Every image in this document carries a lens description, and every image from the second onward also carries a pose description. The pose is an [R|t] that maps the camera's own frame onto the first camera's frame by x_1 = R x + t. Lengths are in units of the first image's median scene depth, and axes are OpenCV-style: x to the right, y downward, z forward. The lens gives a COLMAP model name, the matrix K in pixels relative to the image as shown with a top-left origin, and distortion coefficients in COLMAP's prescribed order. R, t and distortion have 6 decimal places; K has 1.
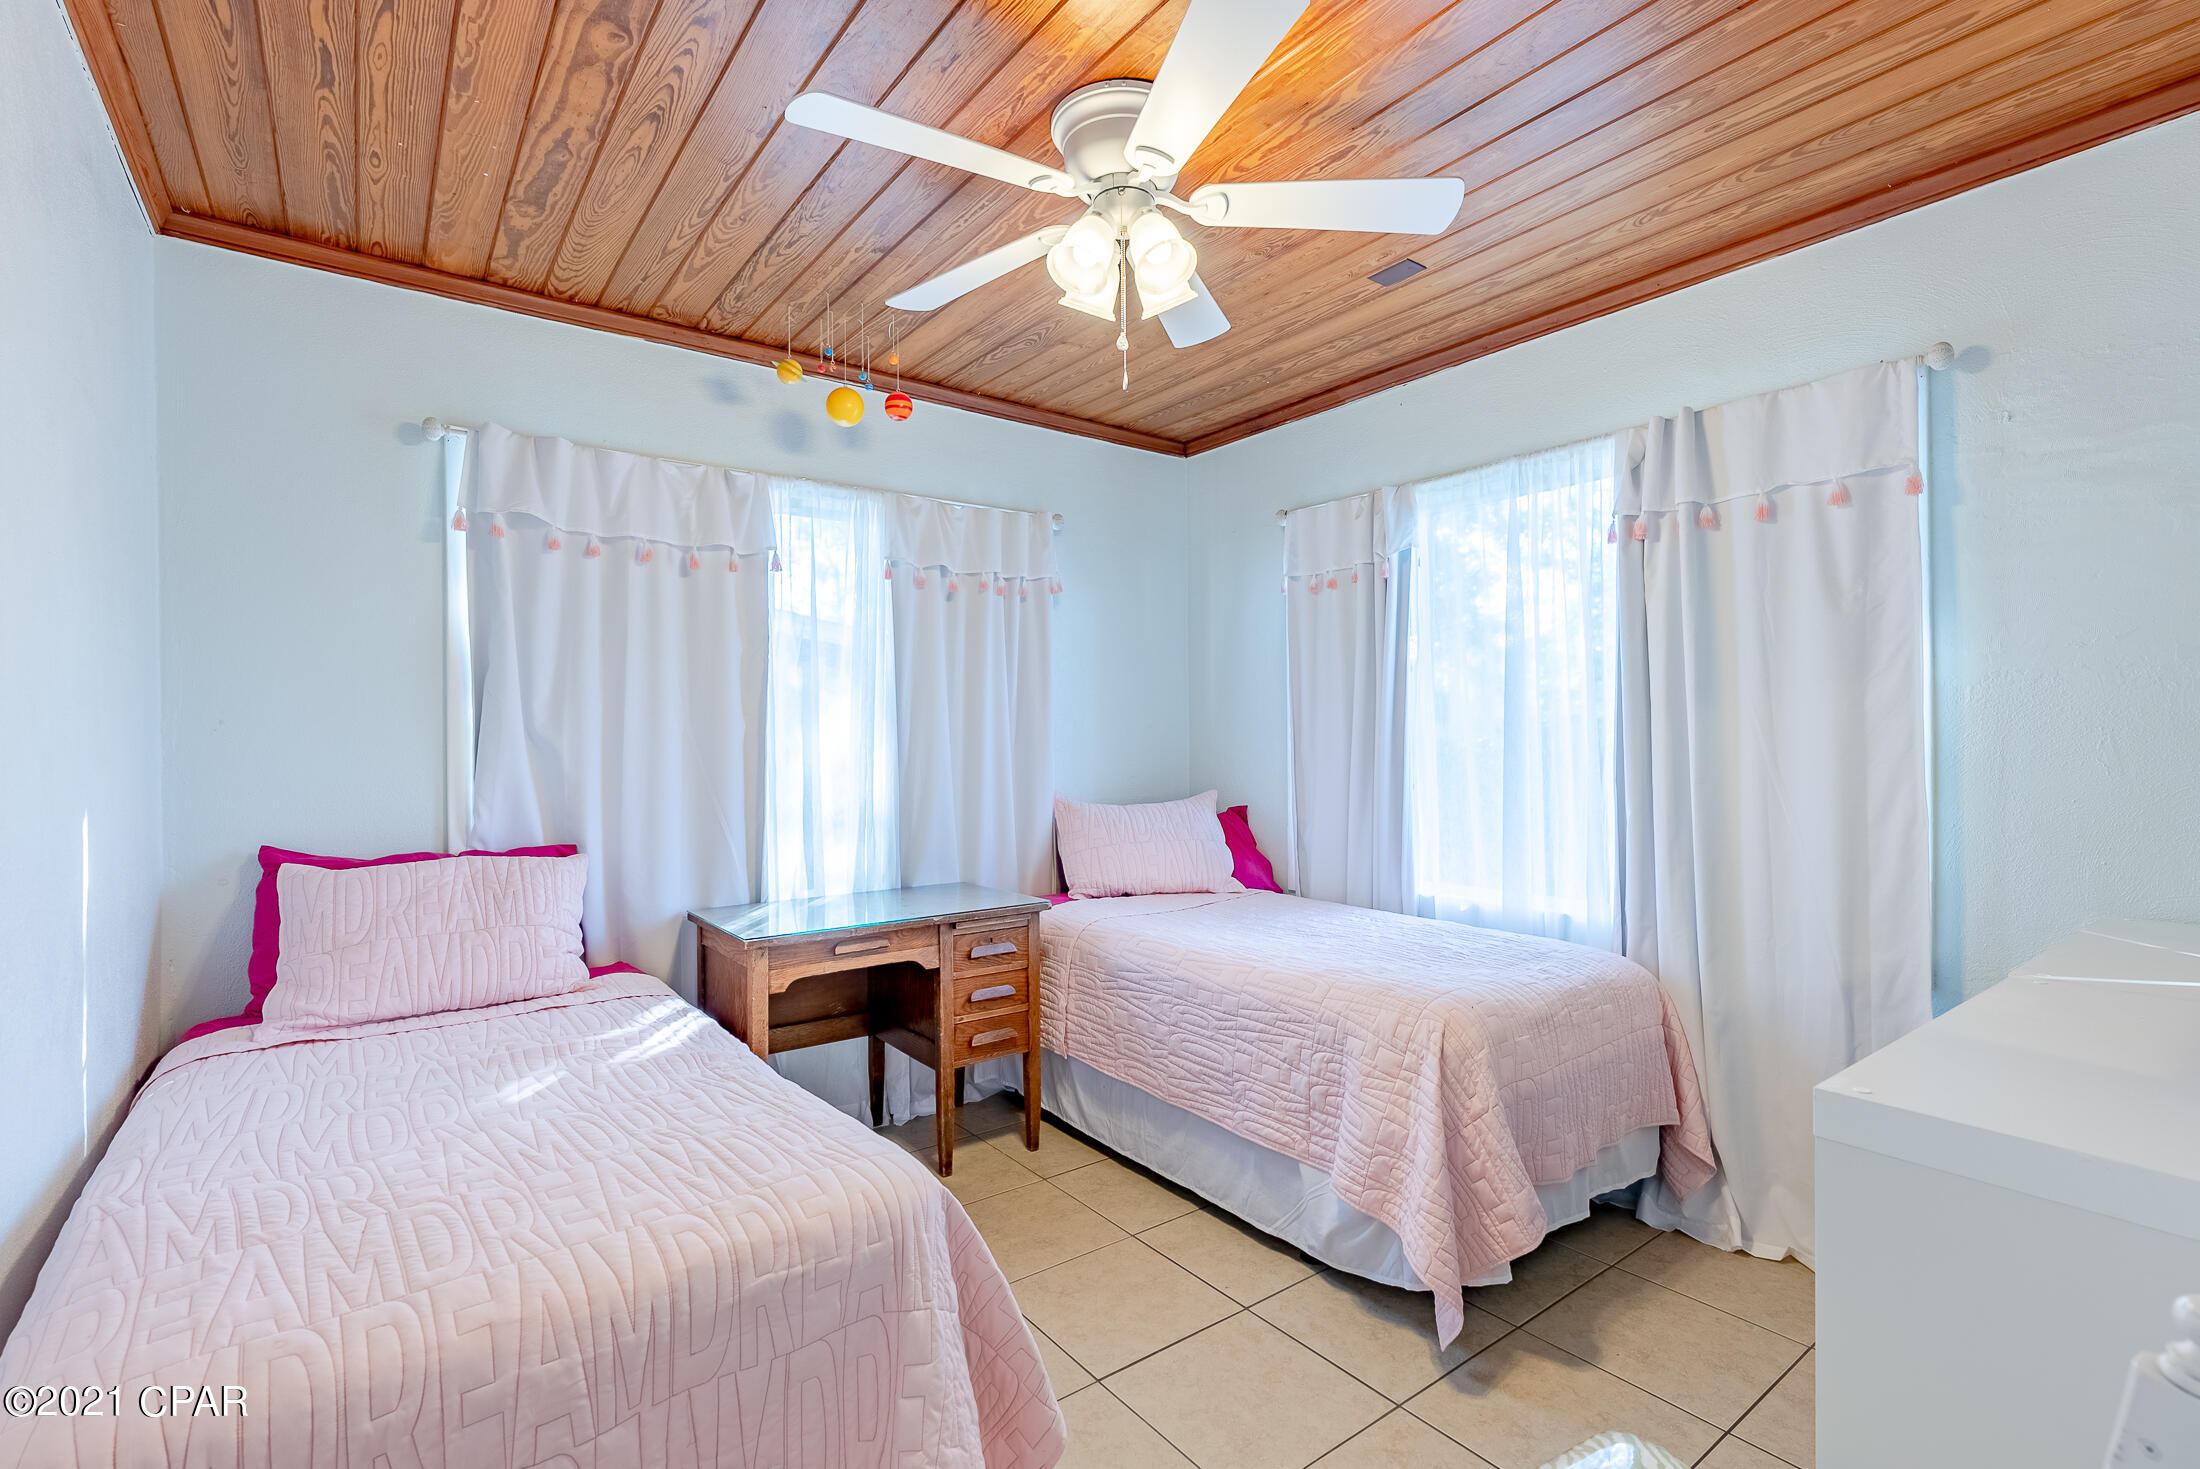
lens RADIAL K [[984.0, 0, 1100.0], [0, 984.0, 734.5], [0, 0, 1]] dist [-0.004252, -0.000267]
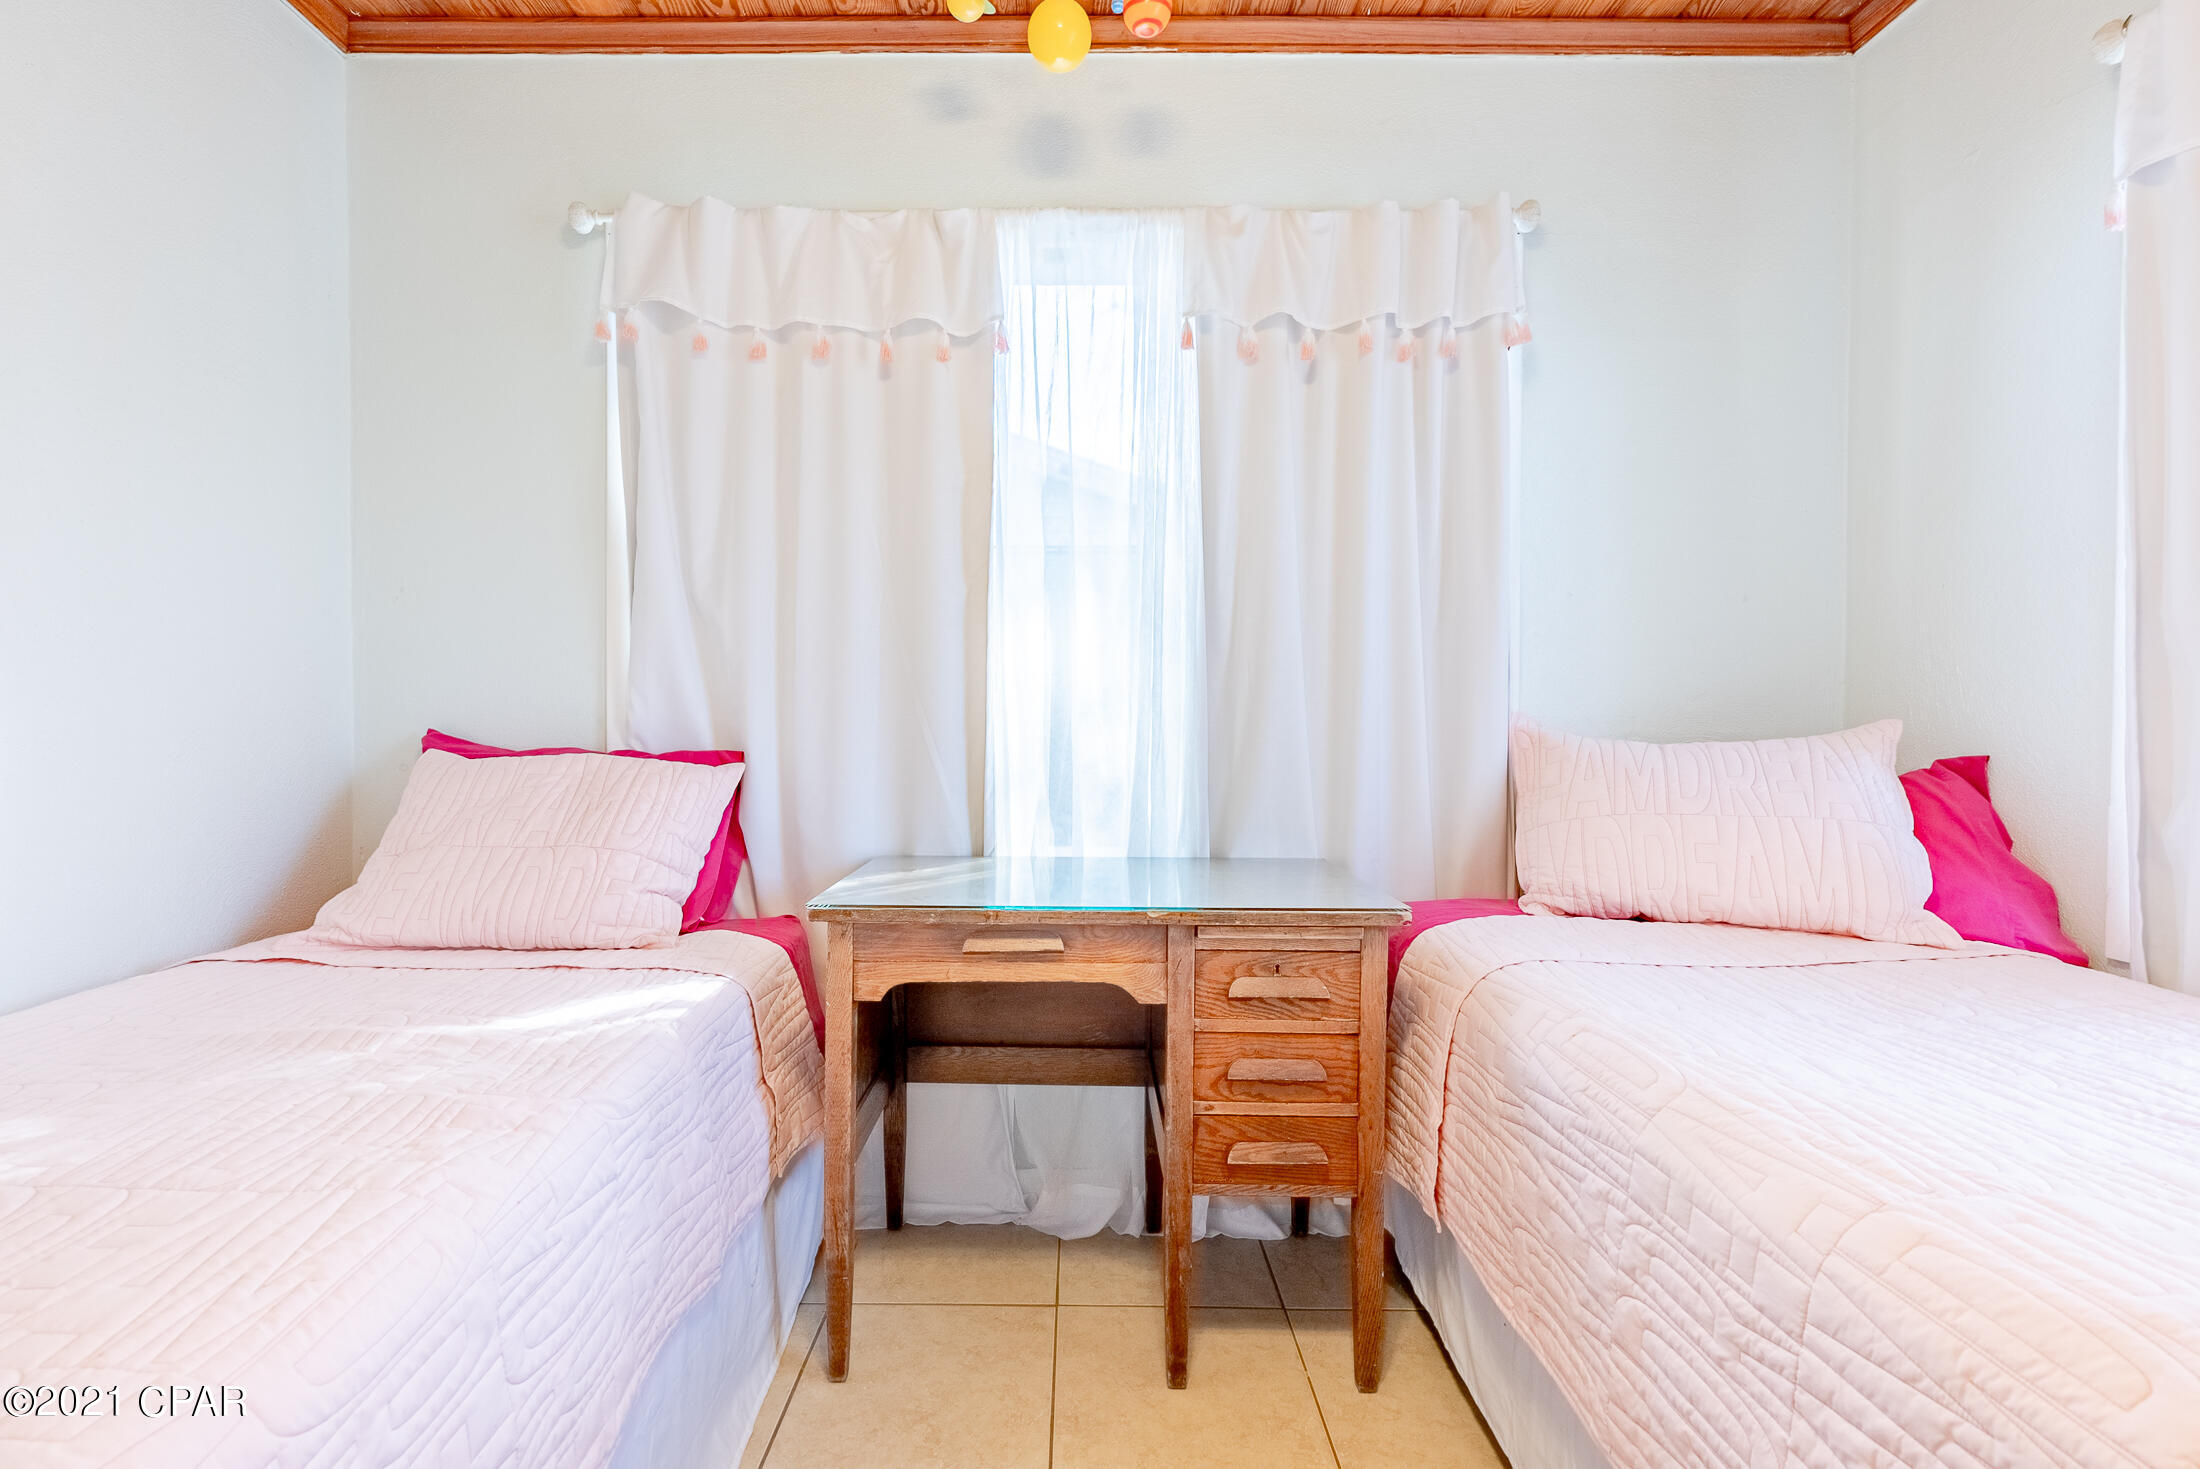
lens RADIAL K [[984.0, 0, 1100.0], [0, 984.0, 734.5], [0, 0, 1]] dist [-0.004252, -0.000267]
pose [[0.798440, 0.021517, -0.601690, 0.122769], [-0.009499, 0.999687, 0.023144, 0.072731], [0.602000, -0.012764, 0.798394, 0.520845]]
